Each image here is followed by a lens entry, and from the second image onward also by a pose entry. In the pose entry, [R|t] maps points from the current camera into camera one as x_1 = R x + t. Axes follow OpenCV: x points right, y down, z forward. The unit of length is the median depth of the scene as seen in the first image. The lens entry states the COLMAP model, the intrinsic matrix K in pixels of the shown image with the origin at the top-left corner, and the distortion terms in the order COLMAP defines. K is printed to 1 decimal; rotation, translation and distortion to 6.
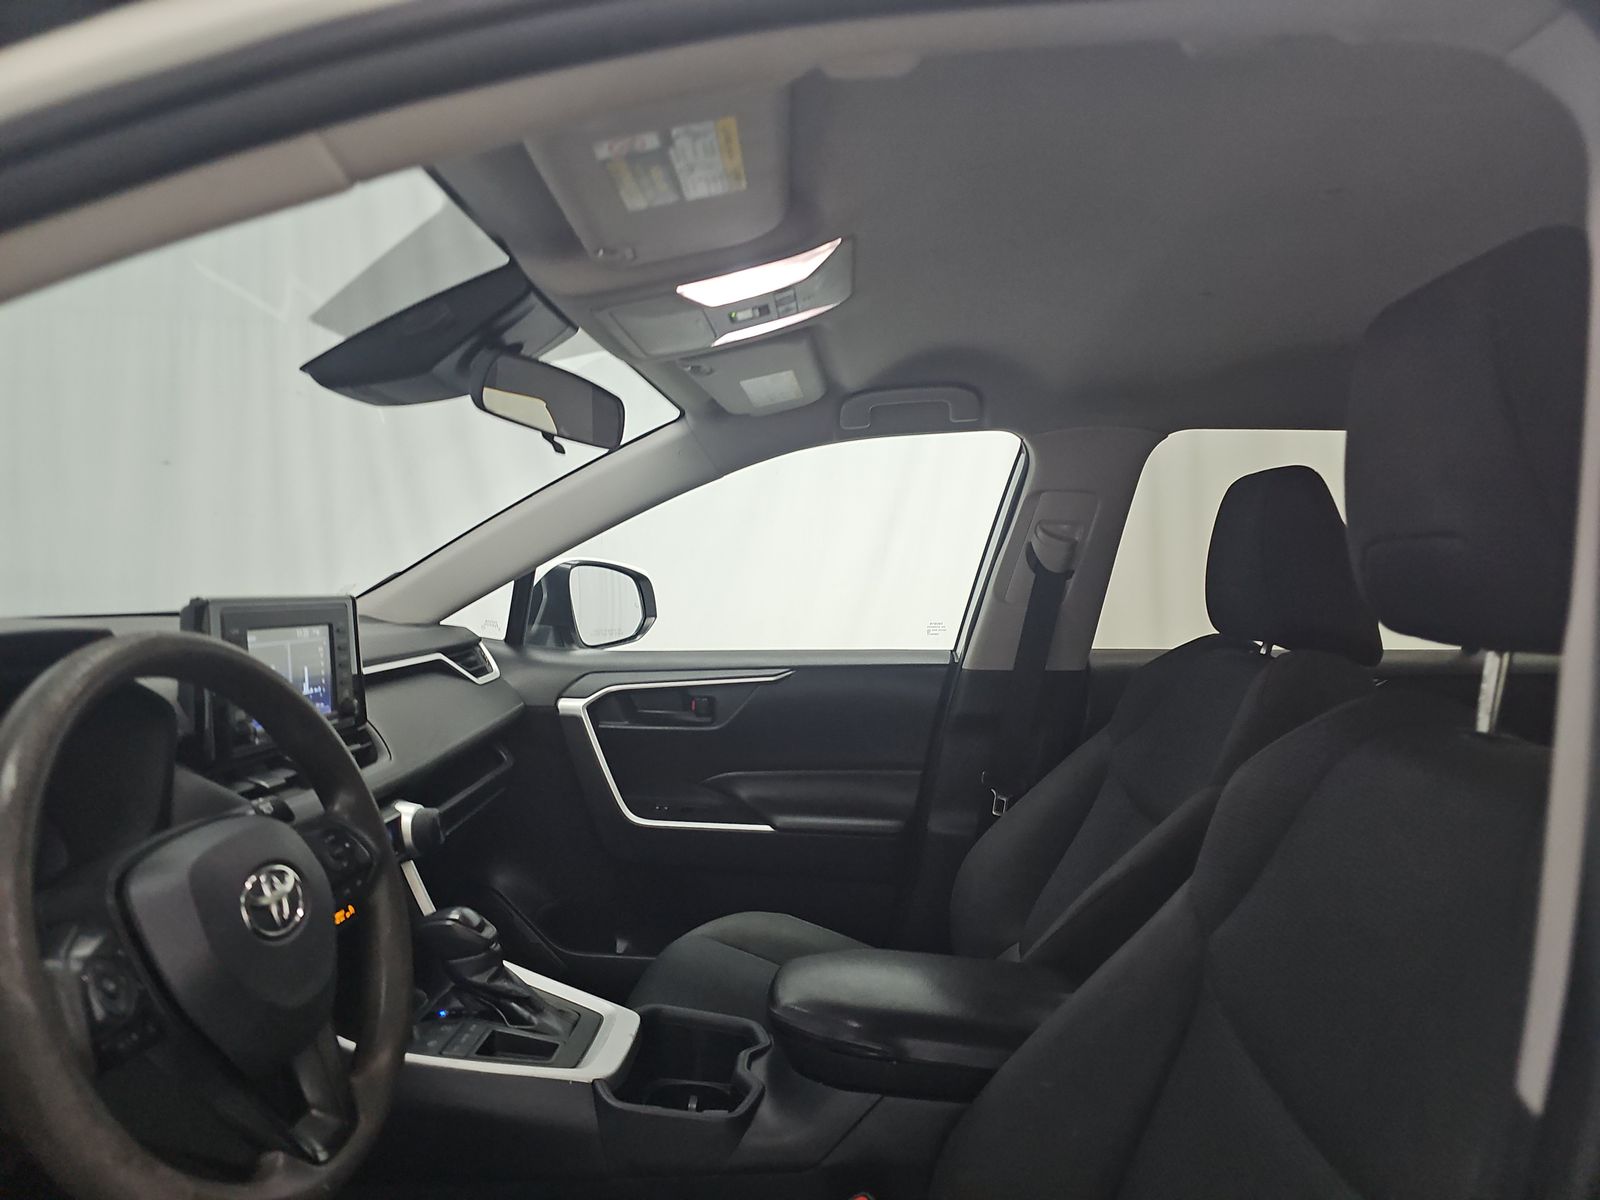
lens RADIAL K [[1036.3, 0, 800.0], [0, 1036.3, 600.0], [0, 0, 1]] dist [0.086344, -0.083722]
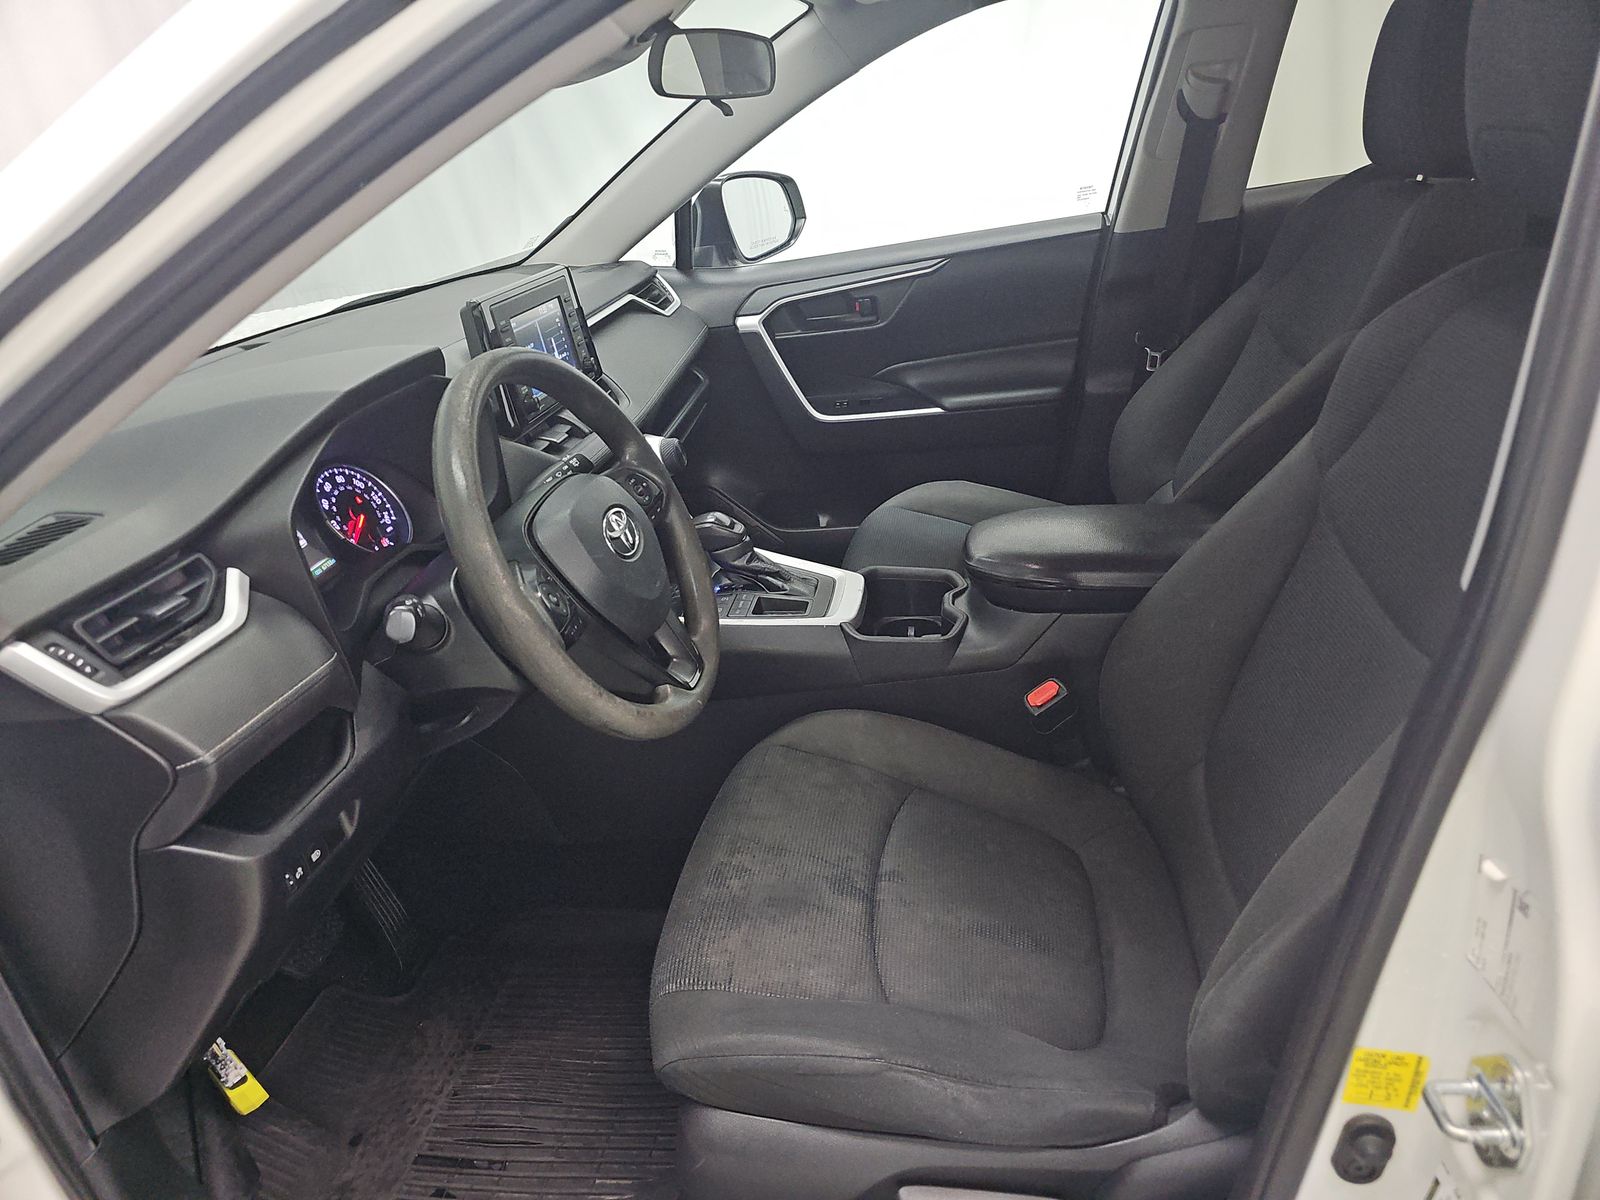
lens RADIAL K [[1092.3, 0, 800.0], [0, 1092.3, 600.0], [0, 0, 1]] dist [0.087177, -0.150990]
pose [[0.984390, -0.098269, -0.146011, -0.033411], [0.149350, 0.905321, 0.397603, -0.113623], [0.093115, -0.413203, 0.905866, -0.218204]]
